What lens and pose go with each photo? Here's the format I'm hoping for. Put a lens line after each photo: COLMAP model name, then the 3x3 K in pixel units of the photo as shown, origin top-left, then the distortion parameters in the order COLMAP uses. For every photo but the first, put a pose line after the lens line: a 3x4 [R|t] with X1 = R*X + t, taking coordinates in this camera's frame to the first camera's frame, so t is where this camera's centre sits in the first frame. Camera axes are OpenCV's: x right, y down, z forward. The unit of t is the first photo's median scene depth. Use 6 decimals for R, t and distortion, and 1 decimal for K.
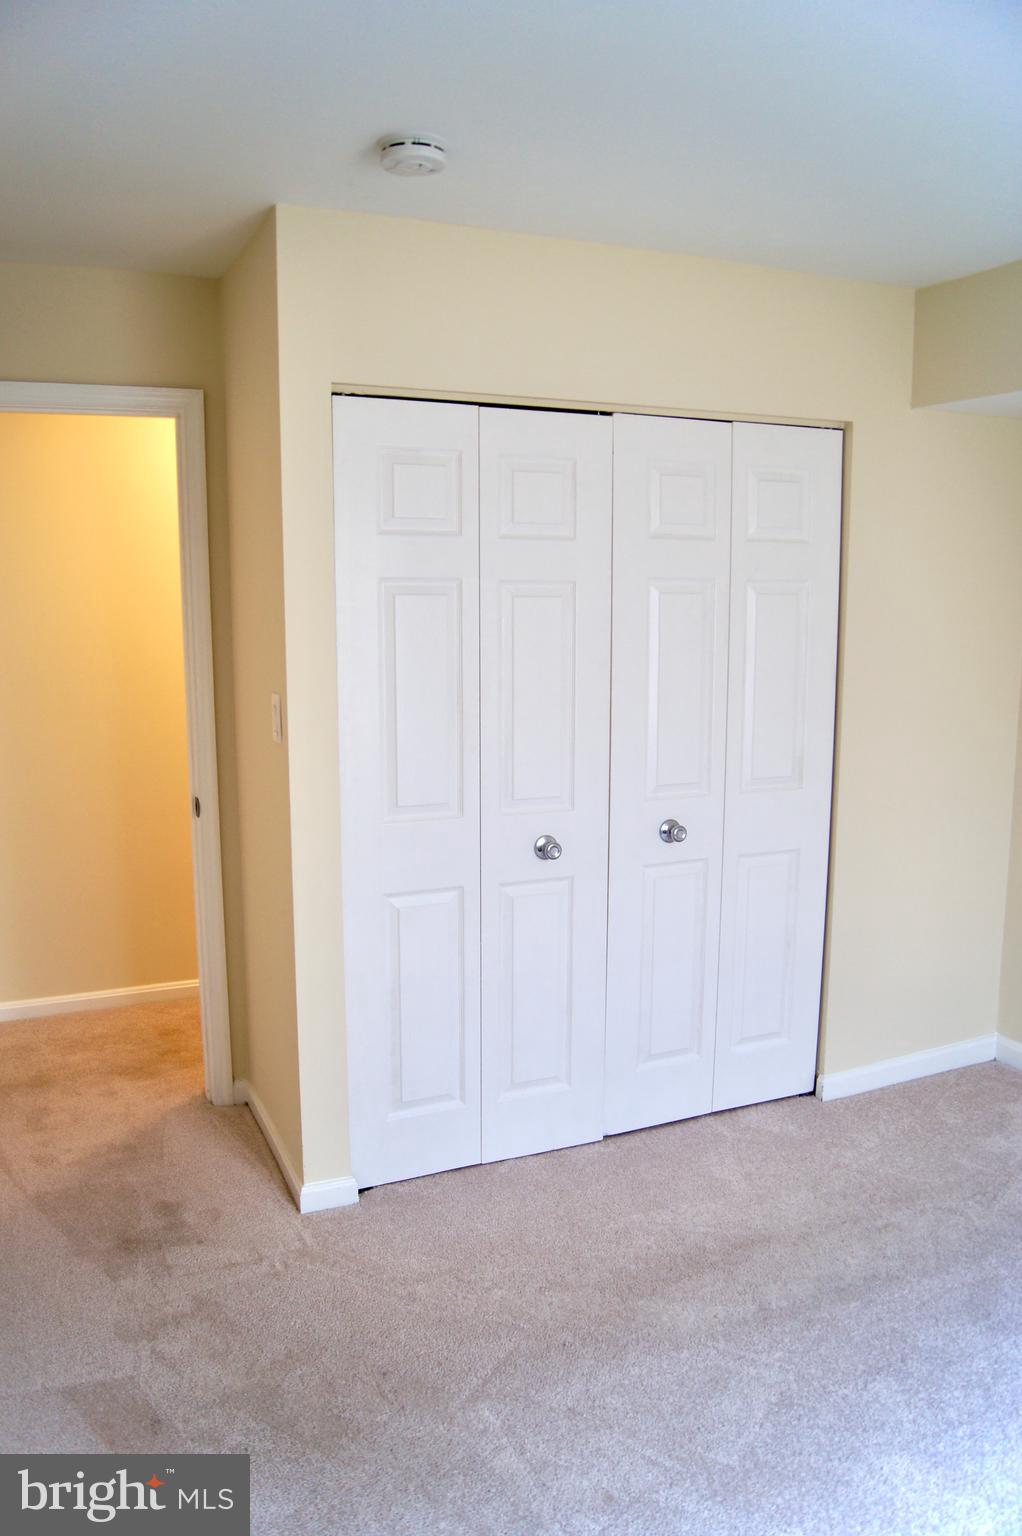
lens RADIAL K [[1196.2, 0, 509.7], [0, 1196.2, 806.5], [0, 0, 1]] dist [-0.079199, 0.012038]
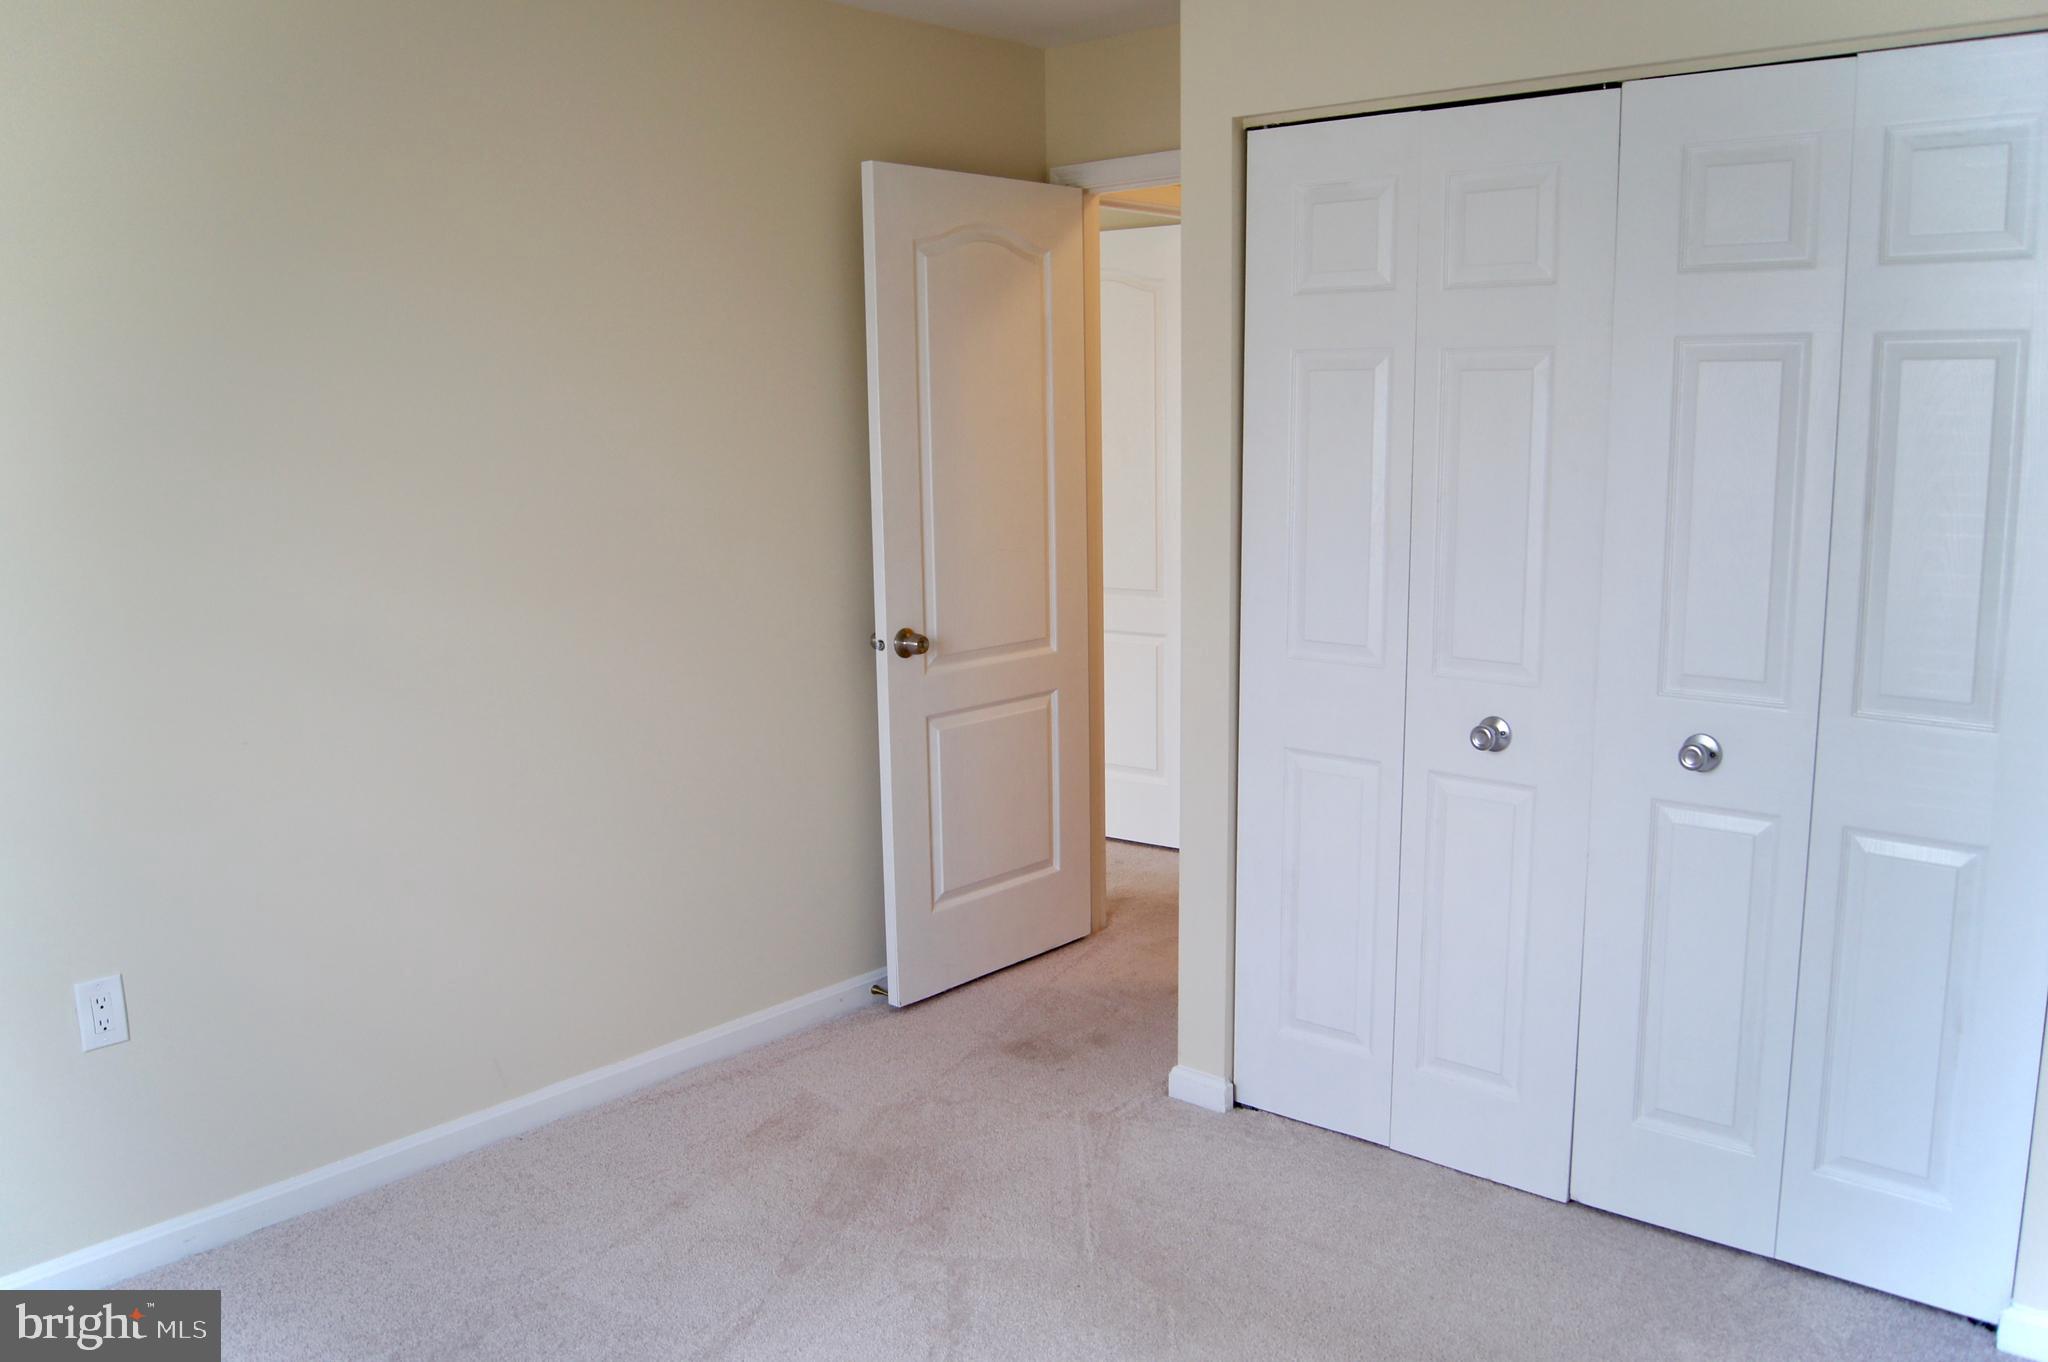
lens RADIAL K [[1661.3, 0, 989.9], [0, 1661.3, 677.2], [0, 0, 1]] dist [-0.074059, 0.006254]
pose [[0.414478, 0.151357, -0.897385, 0.782032], [-0.142494, 0.984704, 0.100270, -0.053901], [0.898835, 0.086312, 0.429705, 0.339172]]
